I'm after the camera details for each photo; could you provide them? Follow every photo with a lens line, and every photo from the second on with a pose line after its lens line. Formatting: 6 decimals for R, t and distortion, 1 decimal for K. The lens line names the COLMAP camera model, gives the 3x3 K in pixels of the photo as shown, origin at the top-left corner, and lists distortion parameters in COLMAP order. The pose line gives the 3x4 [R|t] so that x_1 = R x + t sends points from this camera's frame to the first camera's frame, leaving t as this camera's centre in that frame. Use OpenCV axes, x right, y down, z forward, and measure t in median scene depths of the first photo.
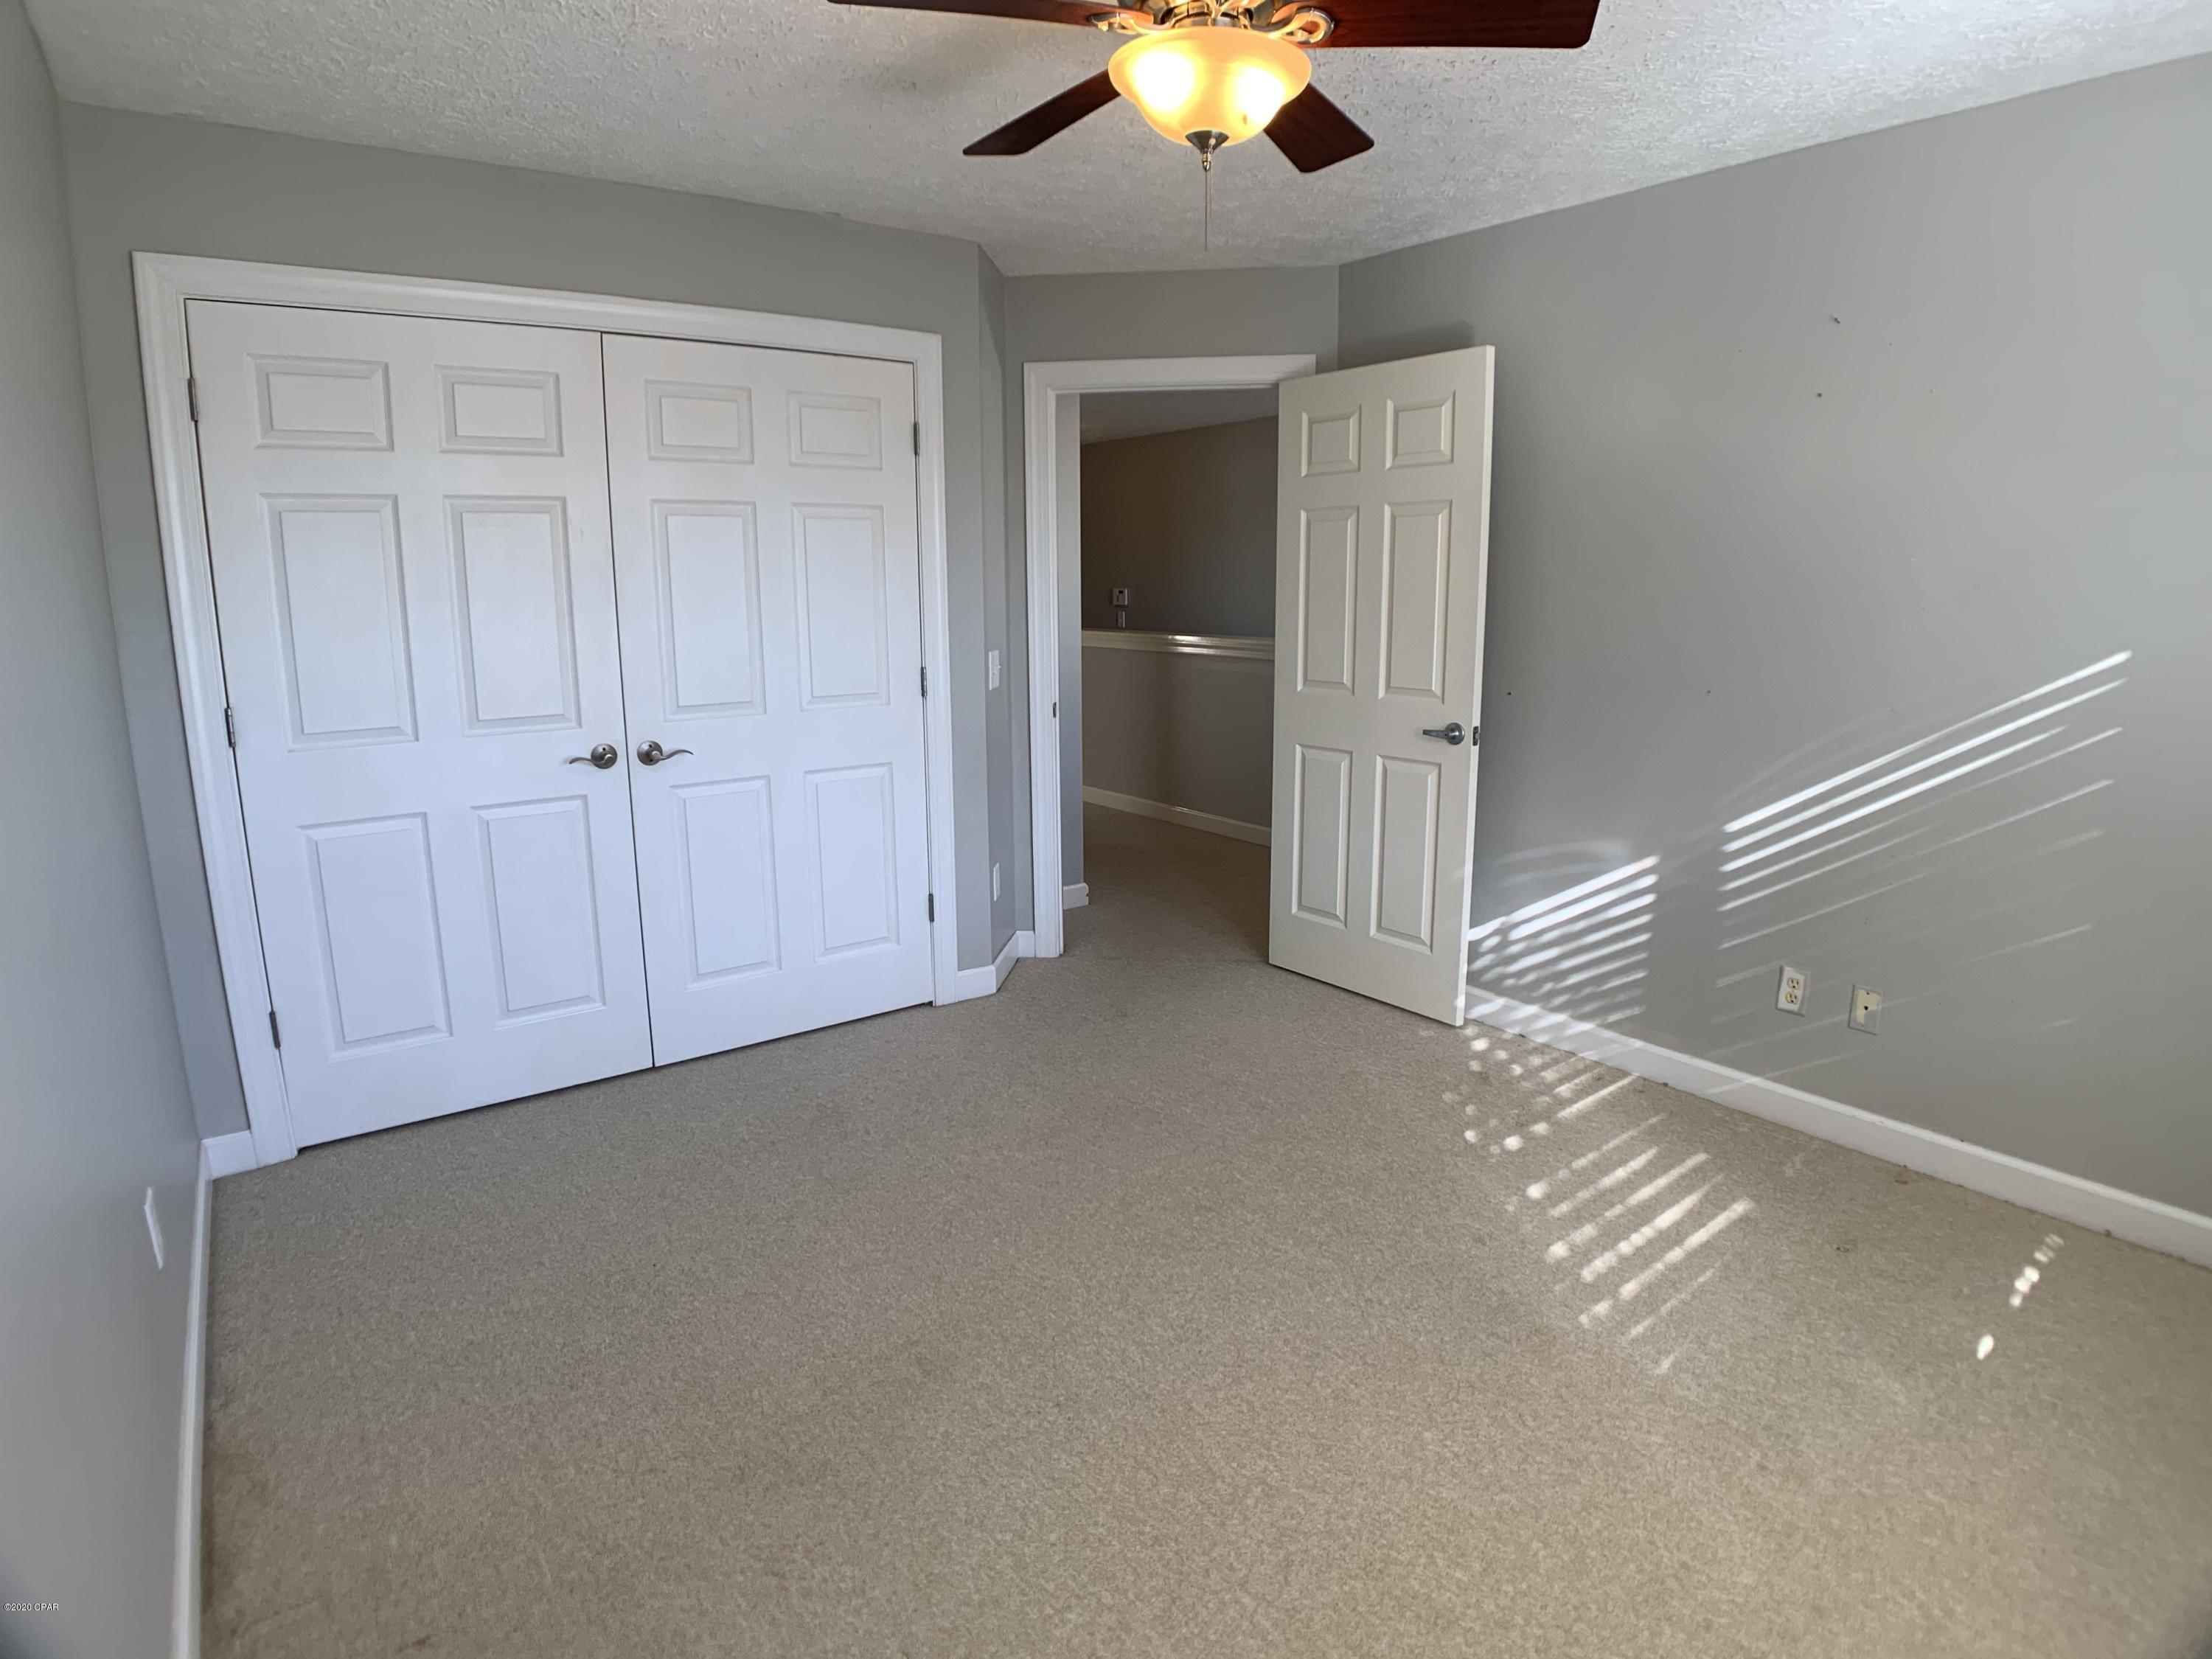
lens RADIAL K [[1167.1, 0, 1110.3], [0, 1167.1, 831.3], [0, 0, 1]] dist [-0.095968, 0.016111]
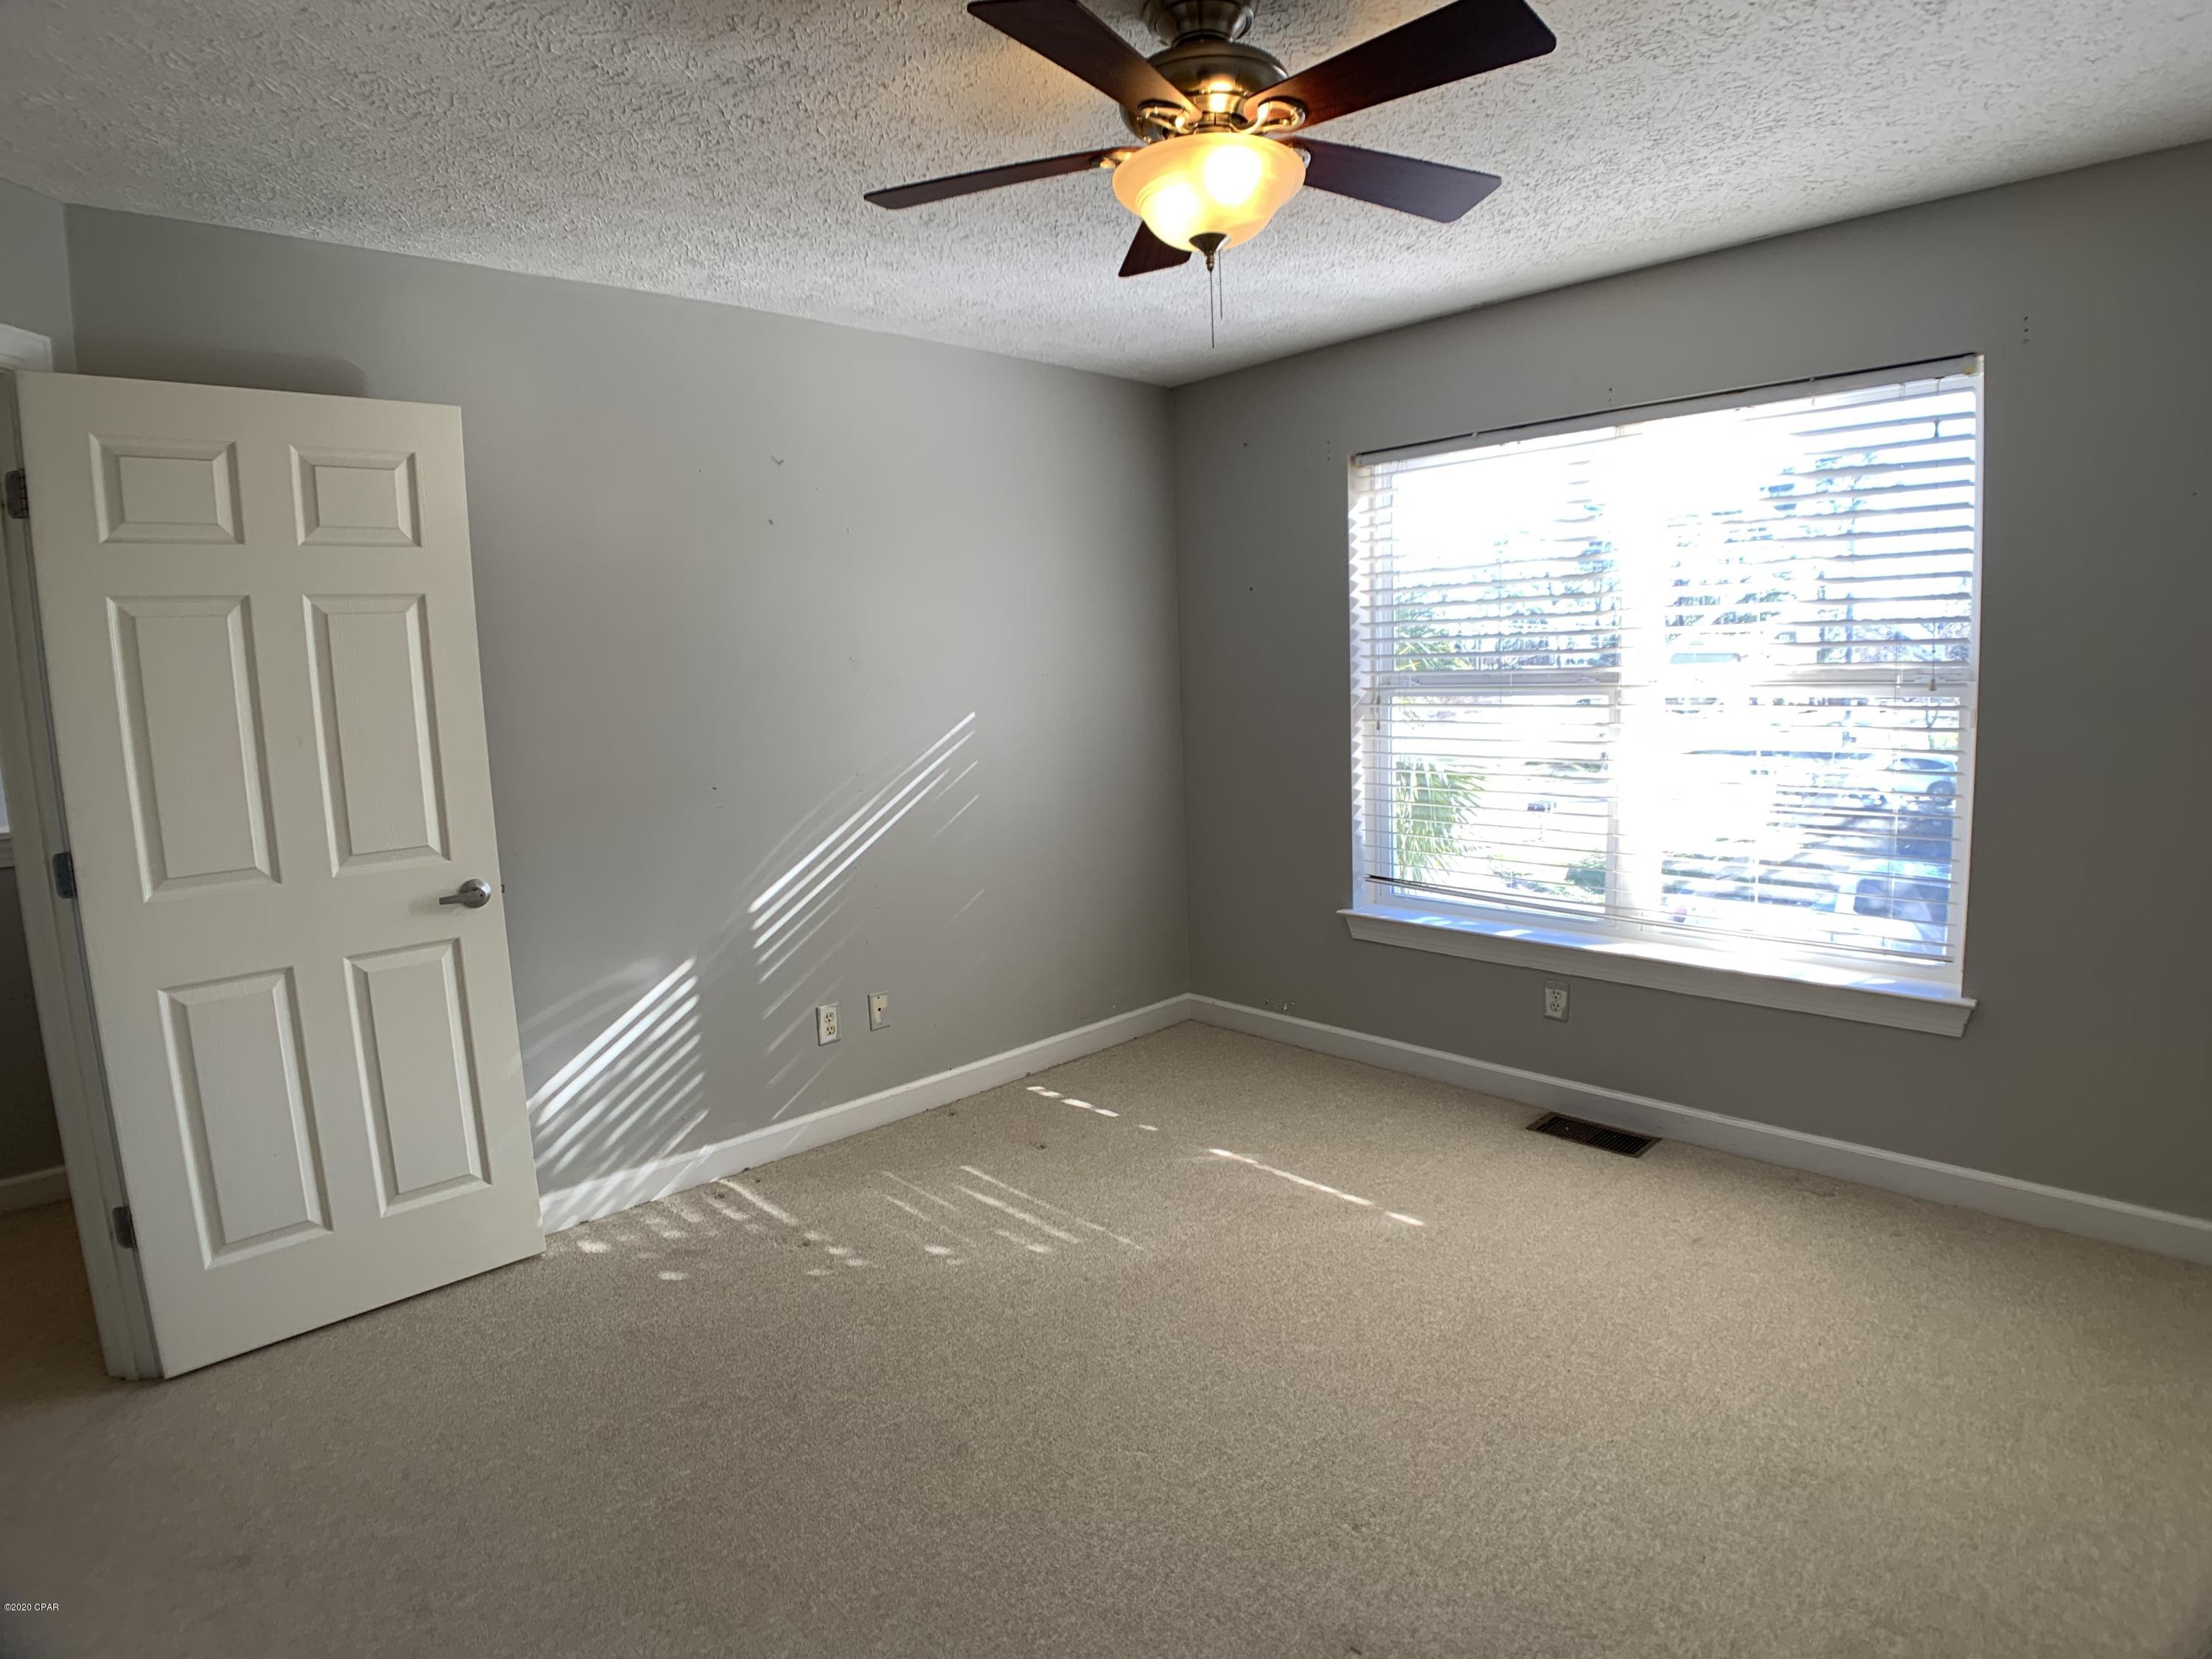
lens RADIAL K [[1167.1, 0, 1105.8], [0, 1167.1, 823.4], [0, 0, 1]] dist [-0.095968, 0.016111]
pose [[-0.120342, -0.117011, 0.985812, -0.523224], [0.247697, 0.958083, 0.143957, -0.141670], [-0.961335, 0.261506, -0.086315, 0.685073]]
